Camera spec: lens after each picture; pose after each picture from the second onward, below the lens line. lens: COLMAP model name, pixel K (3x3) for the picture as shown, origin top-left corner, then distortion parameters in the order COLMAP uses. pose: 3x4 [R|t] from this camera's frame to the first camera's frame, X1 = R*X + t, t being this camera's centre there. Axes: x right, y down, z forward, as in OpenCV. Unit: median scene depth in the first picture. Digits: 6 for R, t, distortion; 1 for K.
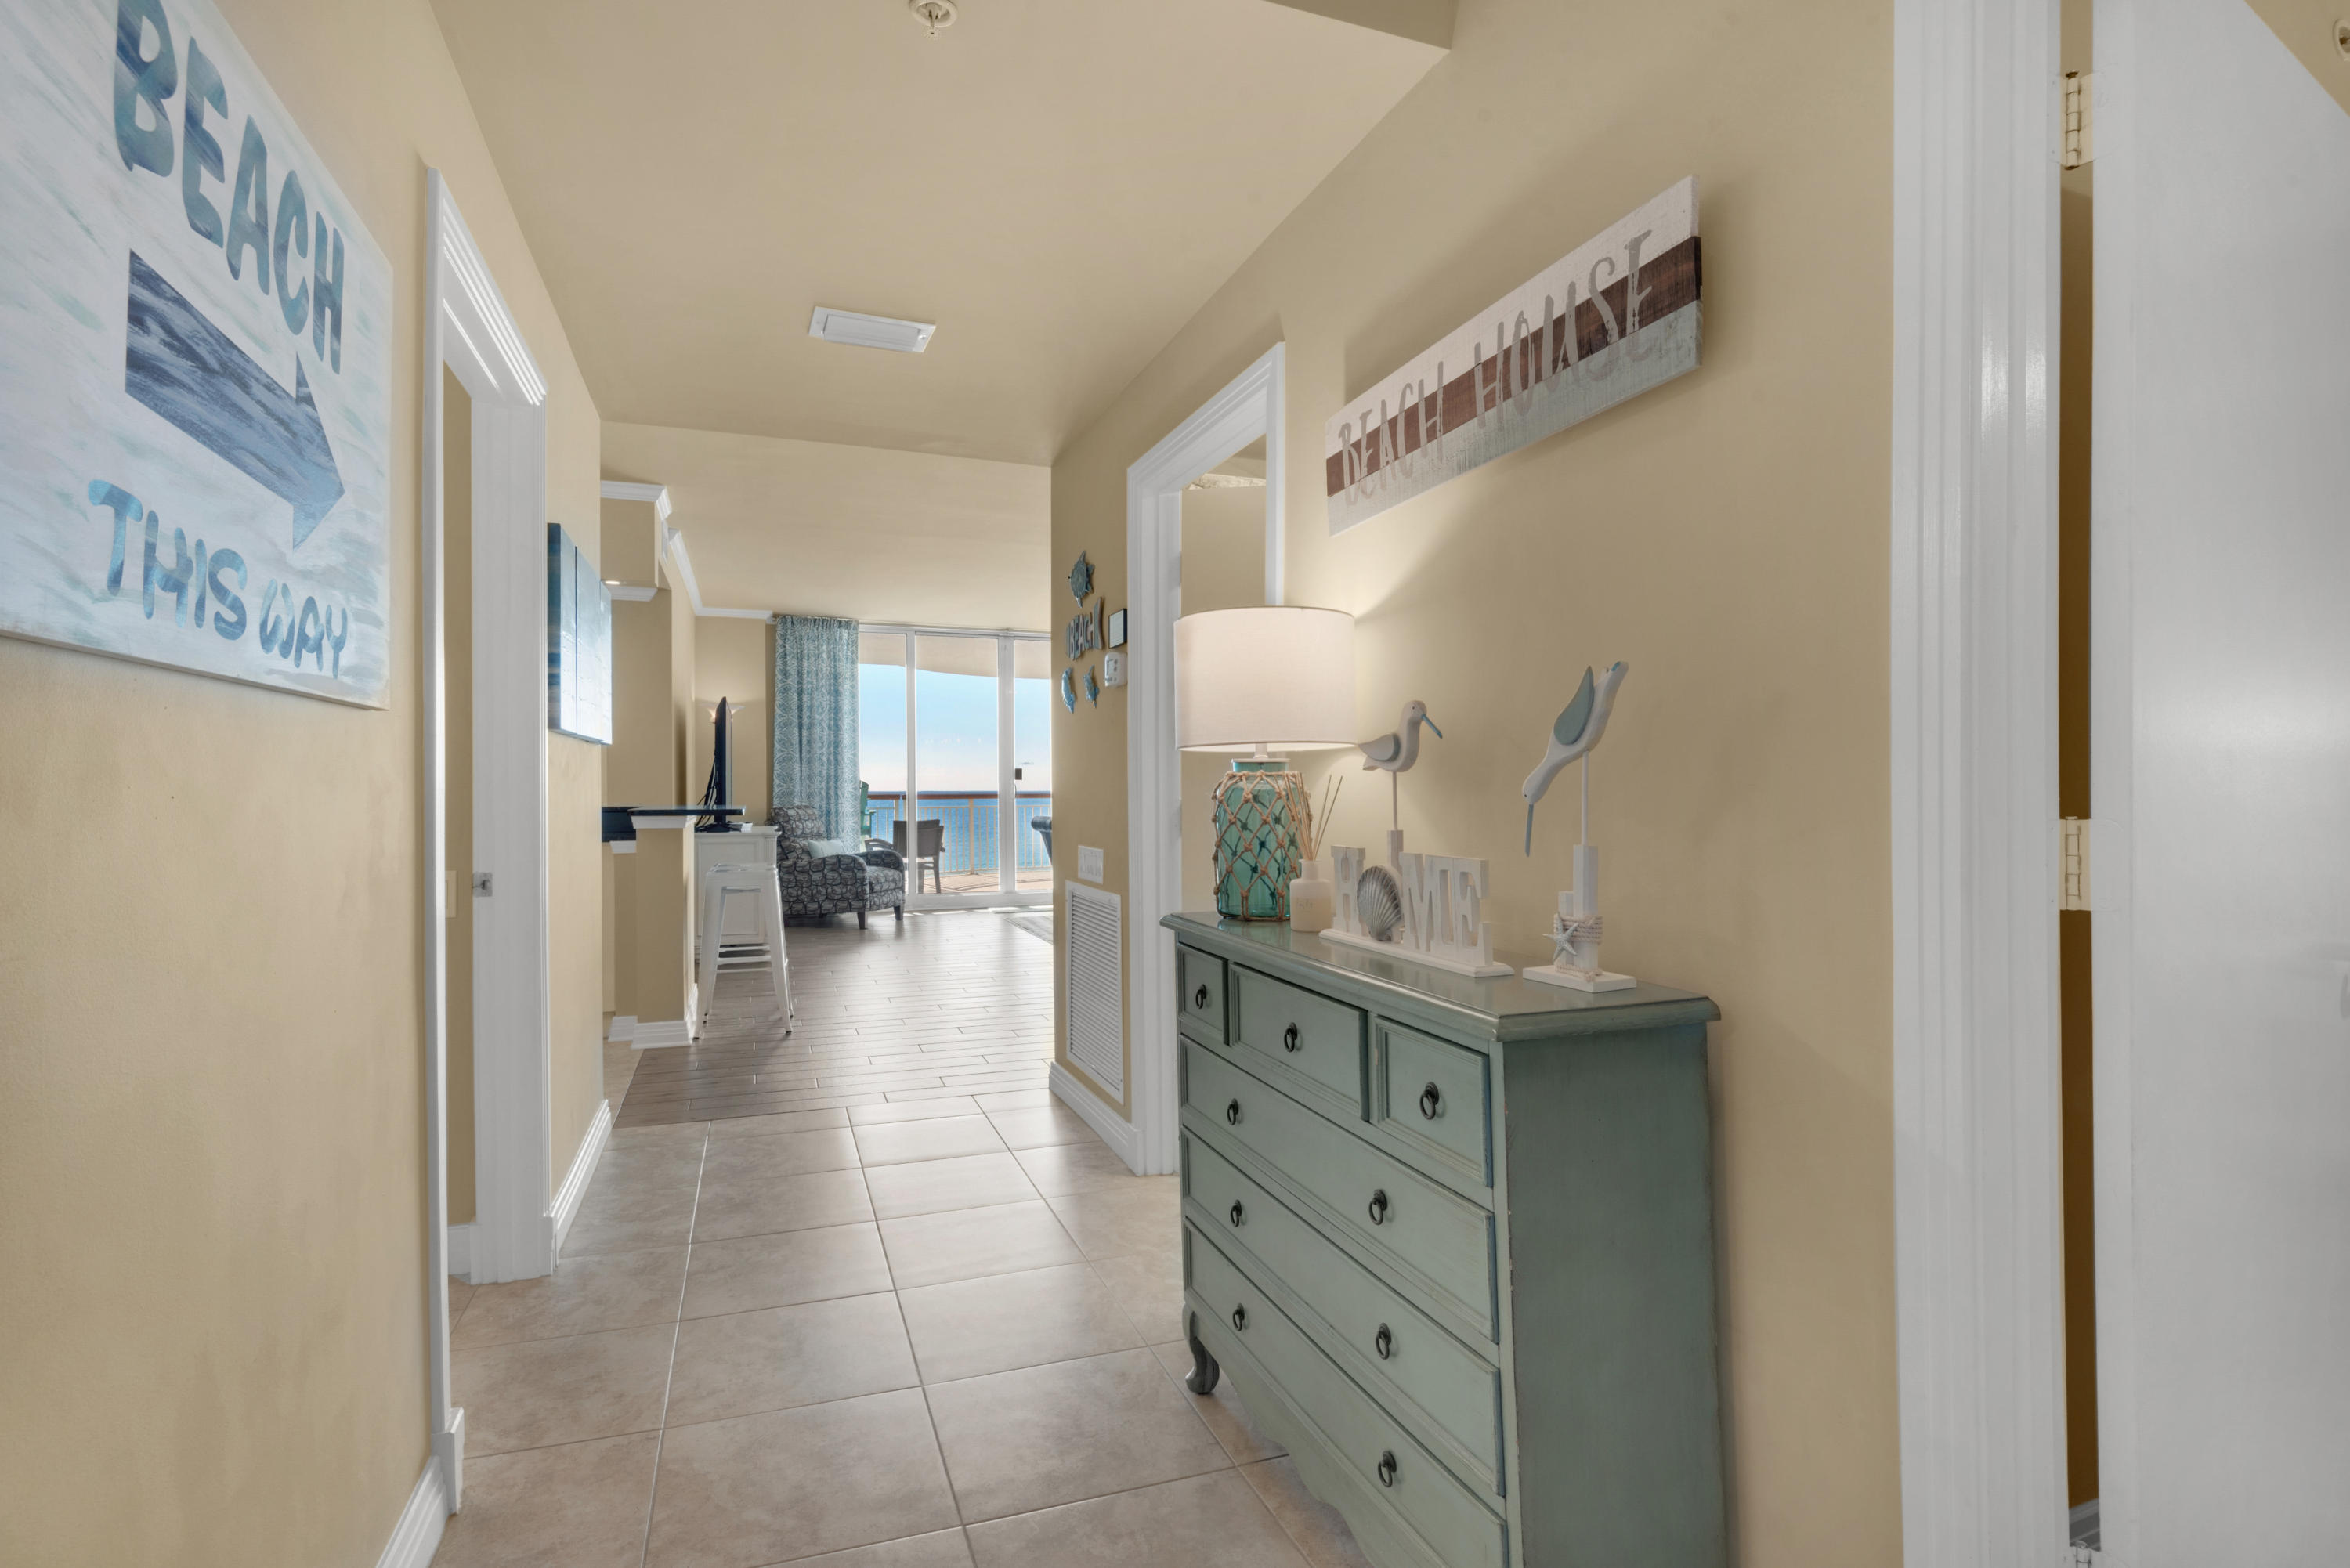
lens RADIAL K [[1135.5, 0, 1065.2], [0, 1135.5, 785.8], [0, 0, 1]] dist [-0.019191, -0.014840]
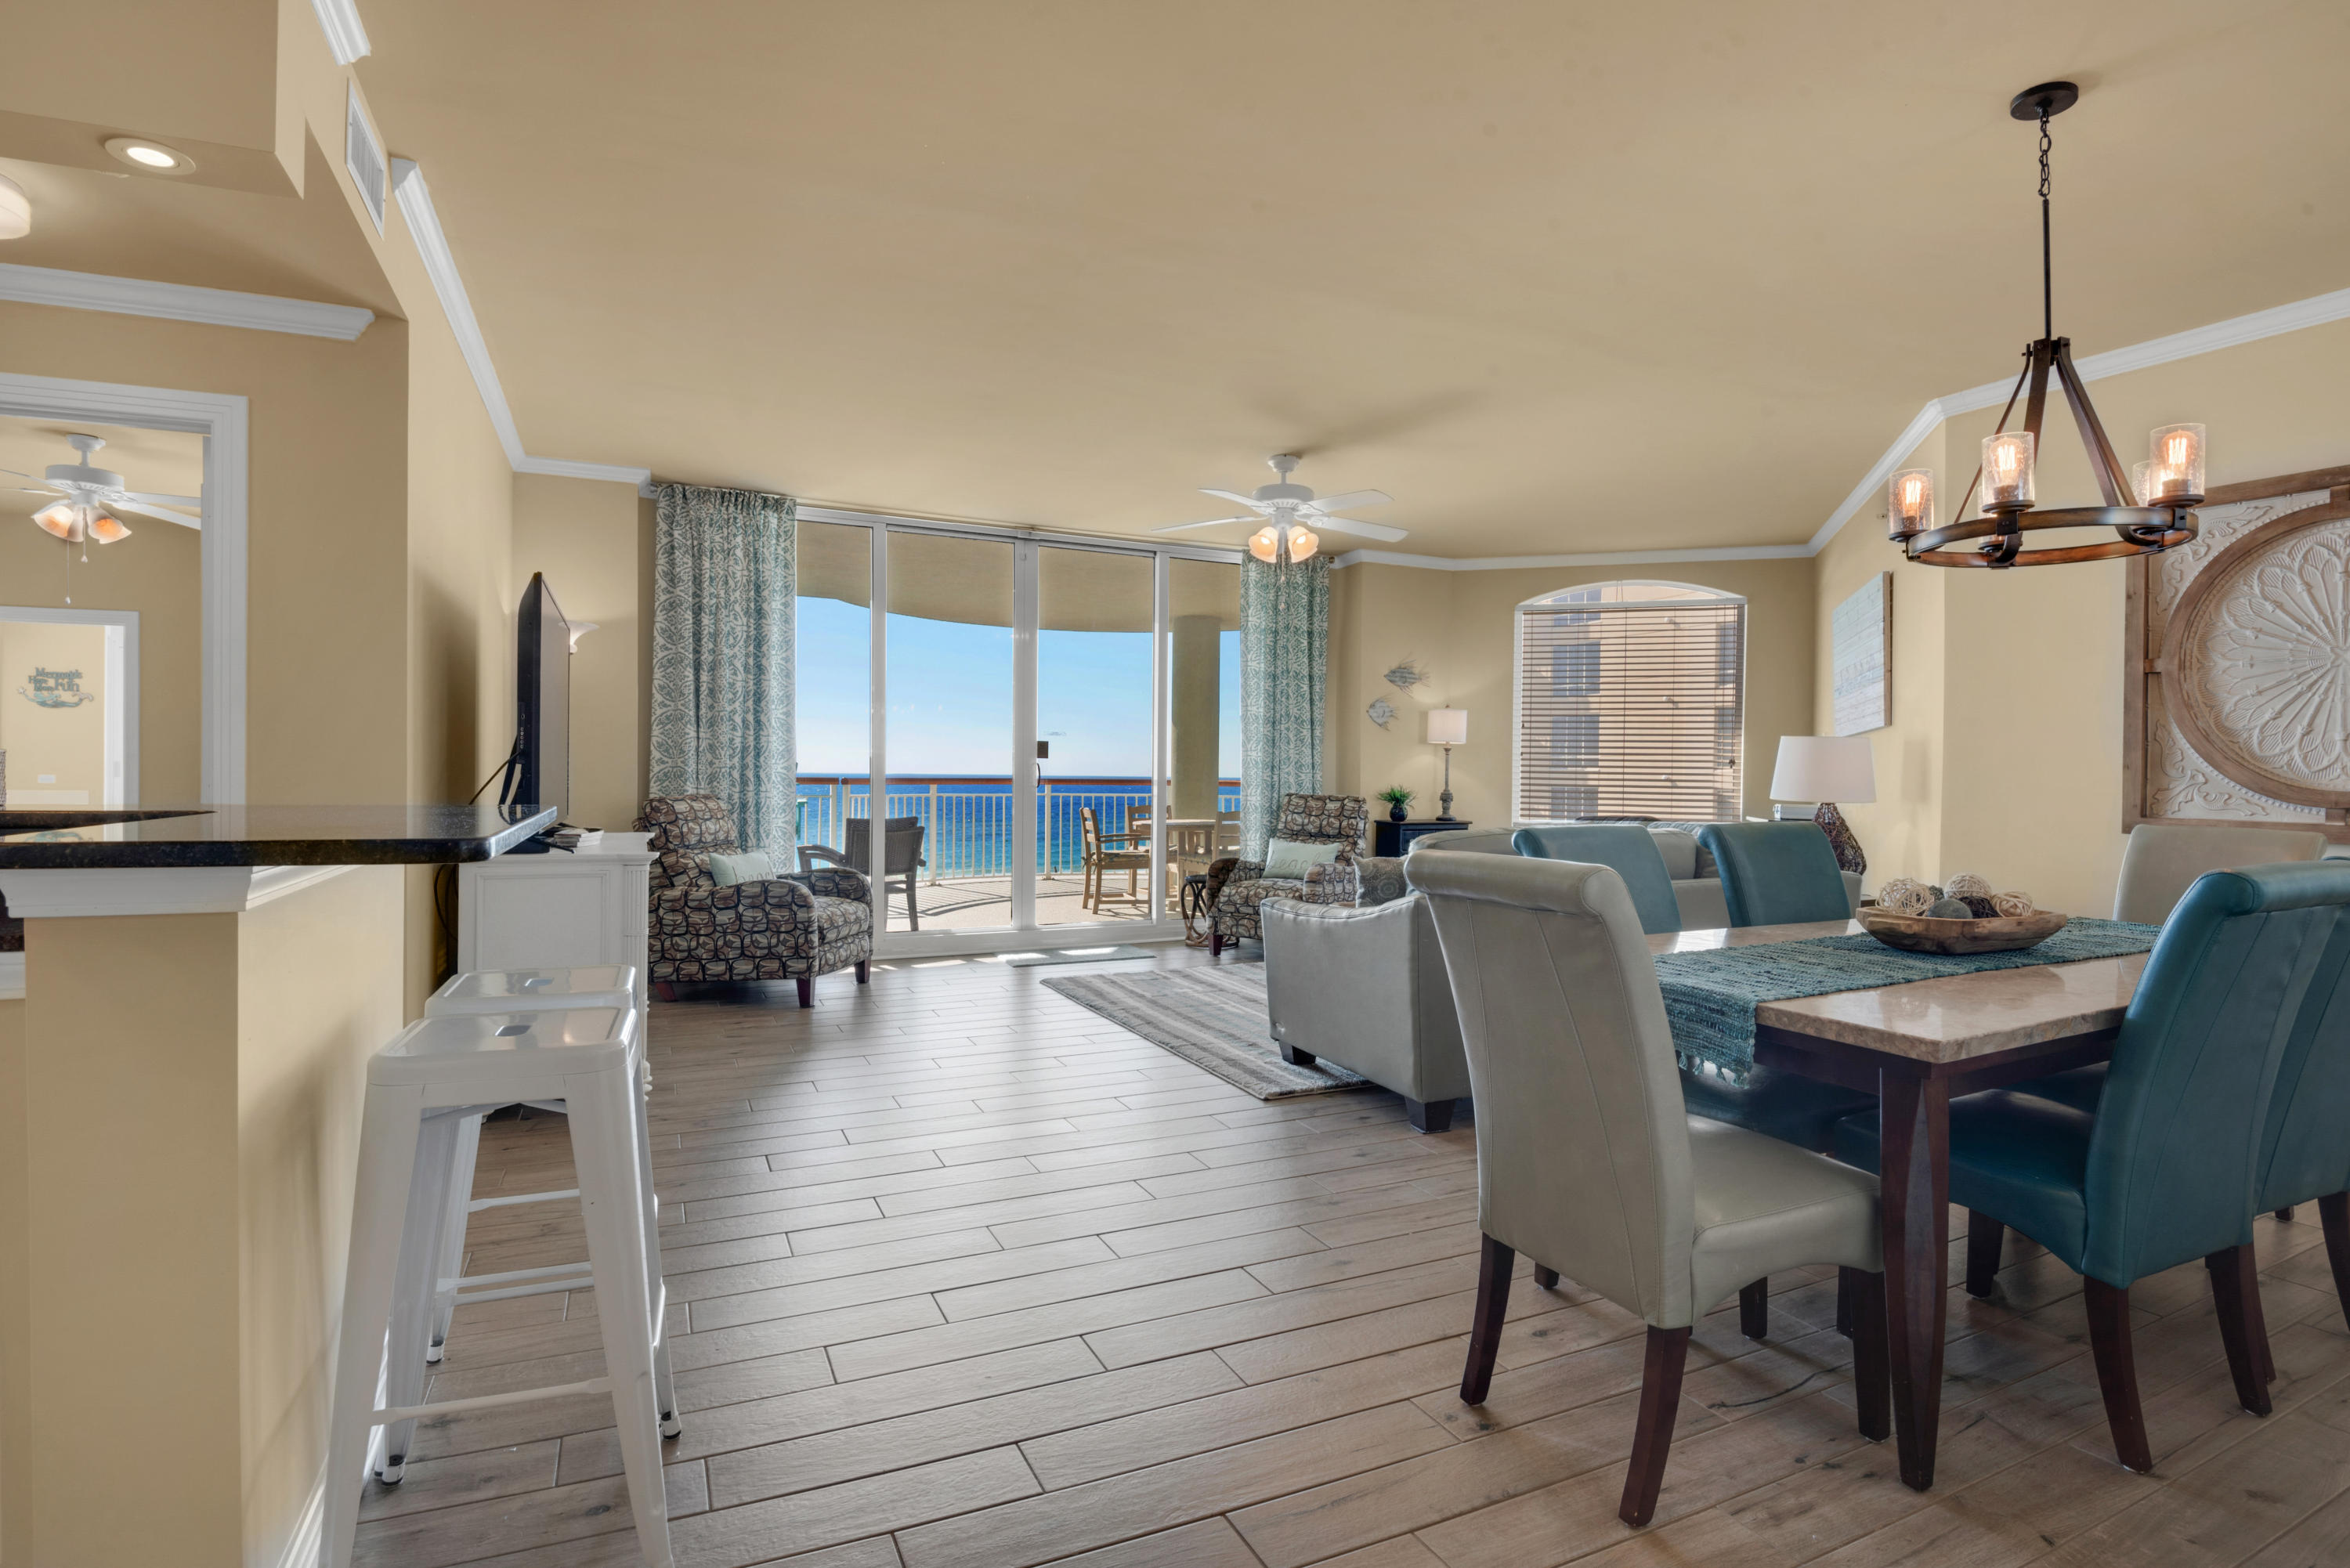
lens RADIAL K [[1135.5, 0, 1140.3], [0, 1135.5, 784.1], [0, 0, 1]] dist [-0.019191, -0.014840]
pose [[0.989397, 0.009085, 0.144951, -0.085639], [-0.010173, 0.999925, 0.006764, 0.005083], [-0.144879, -0.008167, 0.989416, 0.363942]]
